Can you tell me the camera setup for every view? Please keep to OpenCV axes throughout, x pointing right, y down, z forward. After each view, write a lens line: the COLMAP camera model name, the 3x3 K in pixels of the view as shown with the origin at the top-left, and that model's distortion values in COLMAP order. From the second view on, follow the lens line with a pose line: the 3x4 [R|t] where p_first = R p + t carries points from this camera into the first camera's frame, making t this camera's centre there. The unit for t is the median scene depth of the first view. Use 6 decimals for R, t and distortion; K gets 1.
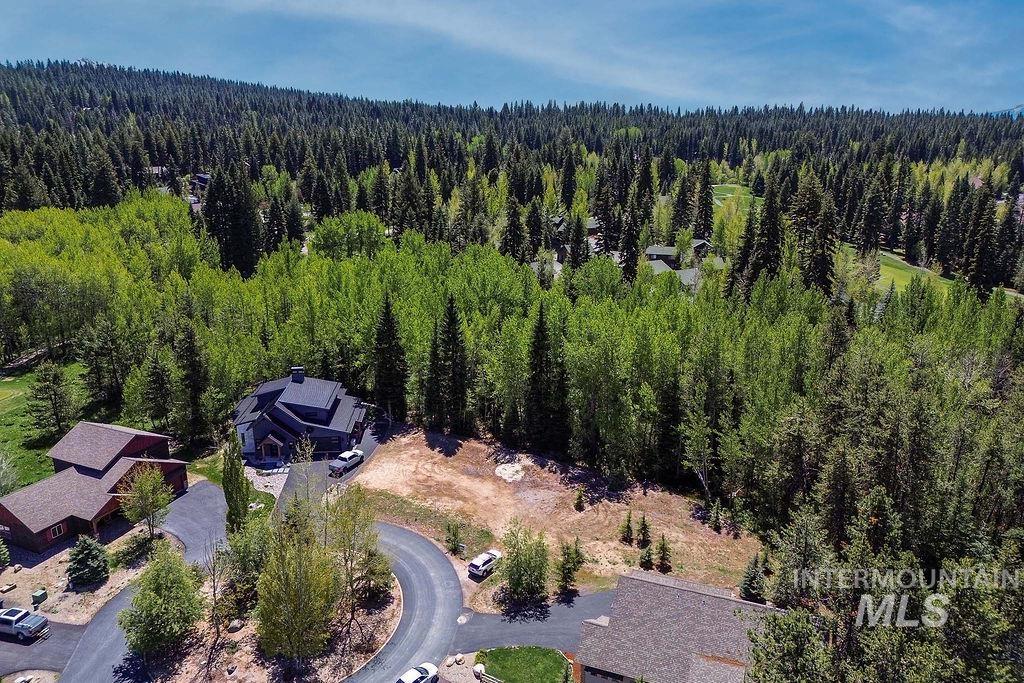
lens RADIAL K [[715.3, 0, 517.2], [0, 715.3, 336.6], [0, 0, 1]] dist [0.059252, -0.052867]
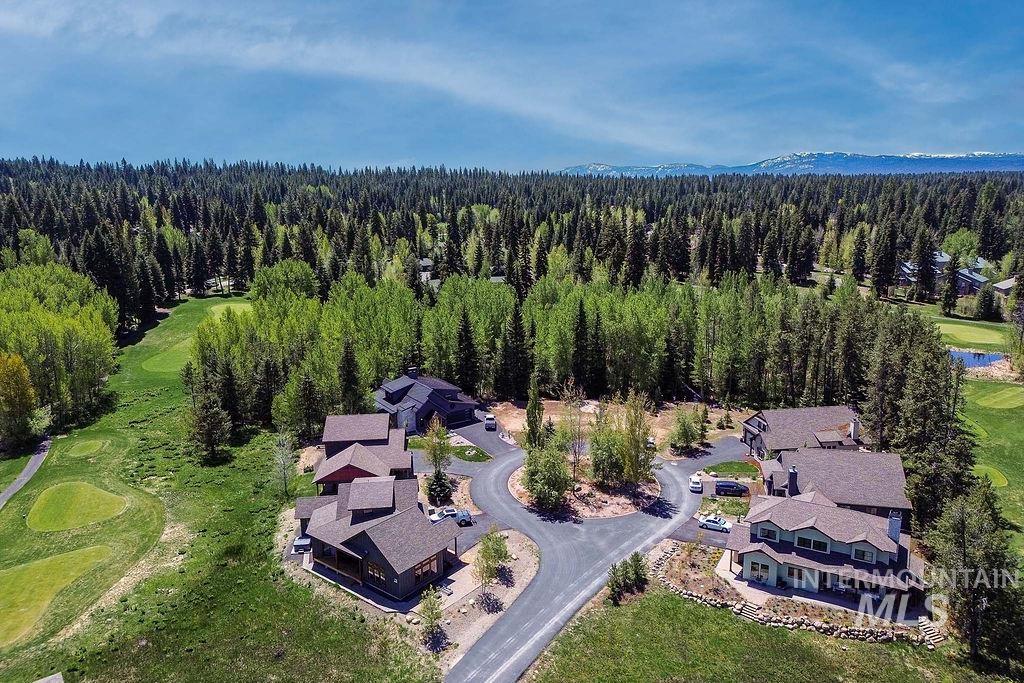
lens RADIAL K [[715.3, 0, 512.8], [0, 715.3, 338.8], [0, 0, 1]] dist [0.059252, -0.052867]
pose [[0.874155, -0.113525, 0.472192, -0.820296], [0.148078, 0.988301, -0.036524, 0.071170], [-0.462522, 0.101849, 0.880739, -0.251688]]
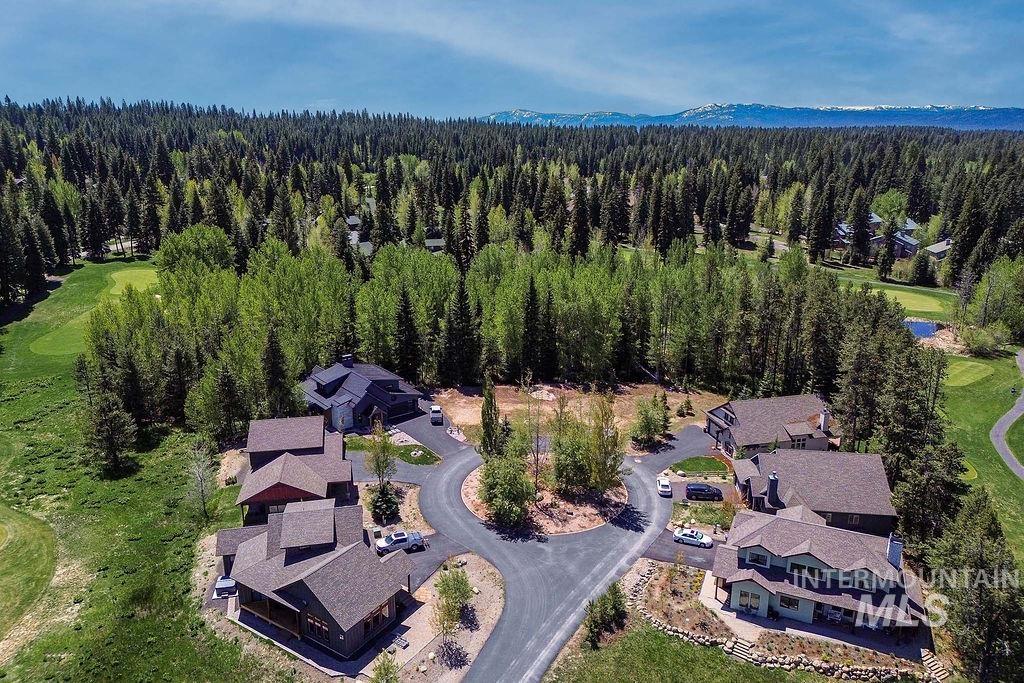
lens RADIAL K [[715.3, 0, 512.3], [0, 715.3, 337.6], [0, 0, 1]] dist [0.059252, -0.052867]
pose [[0.821390, -0.155975, 0.548625, -0.784761], [0.156216, 0.986622, 0.046615, 0.002733], [-0.548557, 0.047415, 0.834768, -0.132300]]
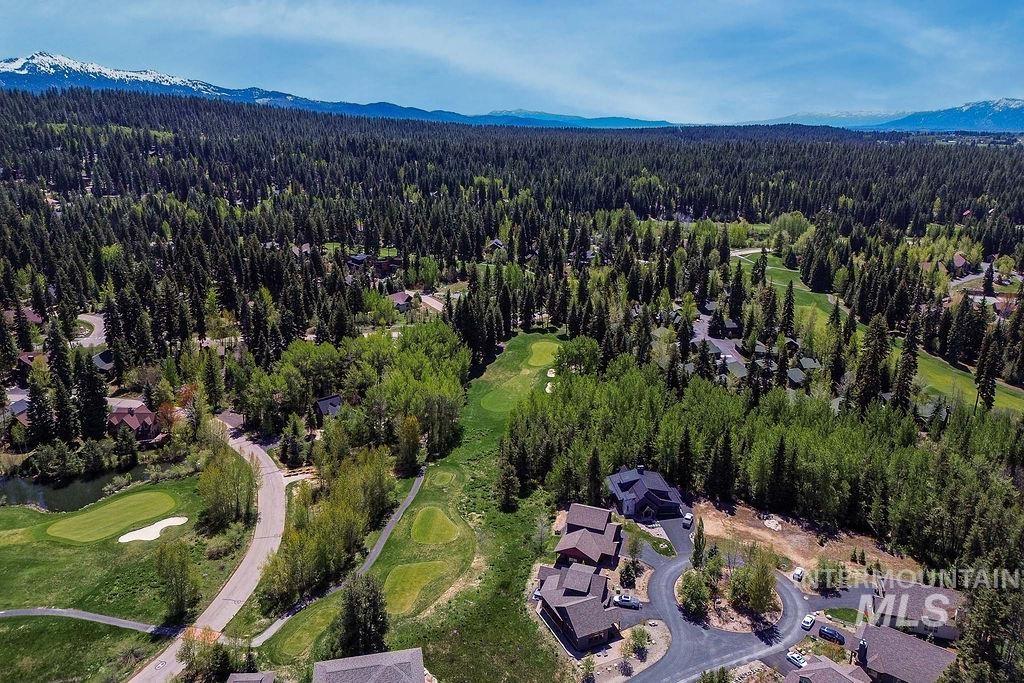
lens RADIAL K [[715.3, 0, 516.2], [0, 715.3, 339.8], [0, 0, 1]] dist [0.059252, -0.052867]
pose [[0.998875, -0.009263, 0.046511, -0.772245], [0.008731, 0.999894, 0.011619, -0.333734], [-0.046613, -0.011200, 0.998850, -0.899758]]
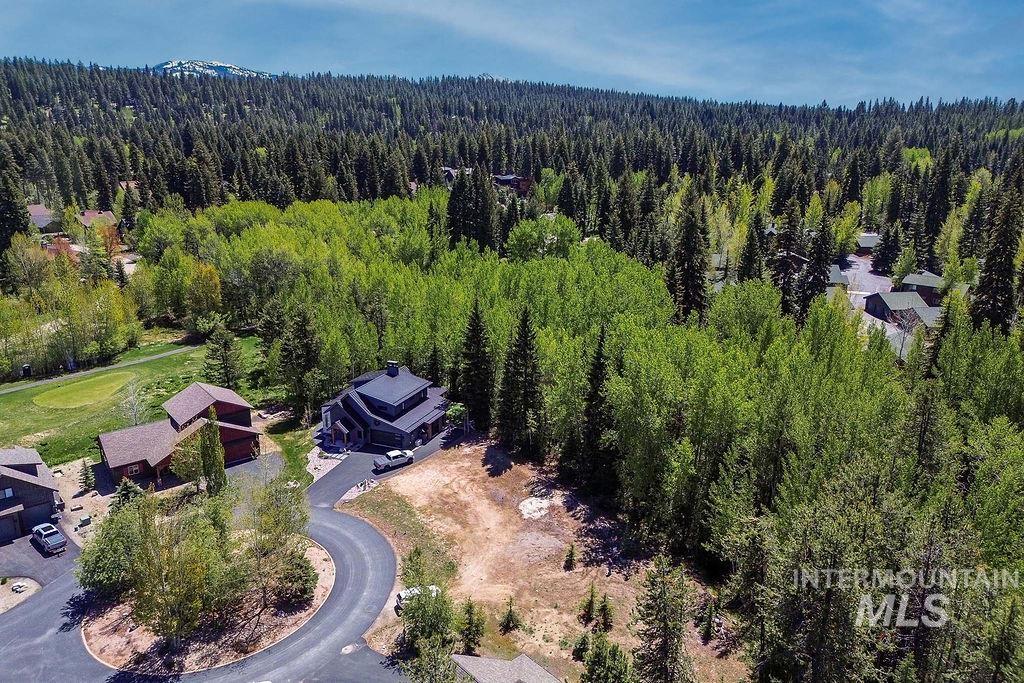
lens RADIAL K [[715.3, 0, 519.3], [0, 715.3, 352.5], [0, 0, 1]] dist [0.059252, -0.052867]
pose [[0.890860, 0.130410, -0.435157, 0.330928], [-0.124242, 0.991331, 0.042737, -0.039639], [0.436958, 0.015992, 0.899340, 0.169951]]
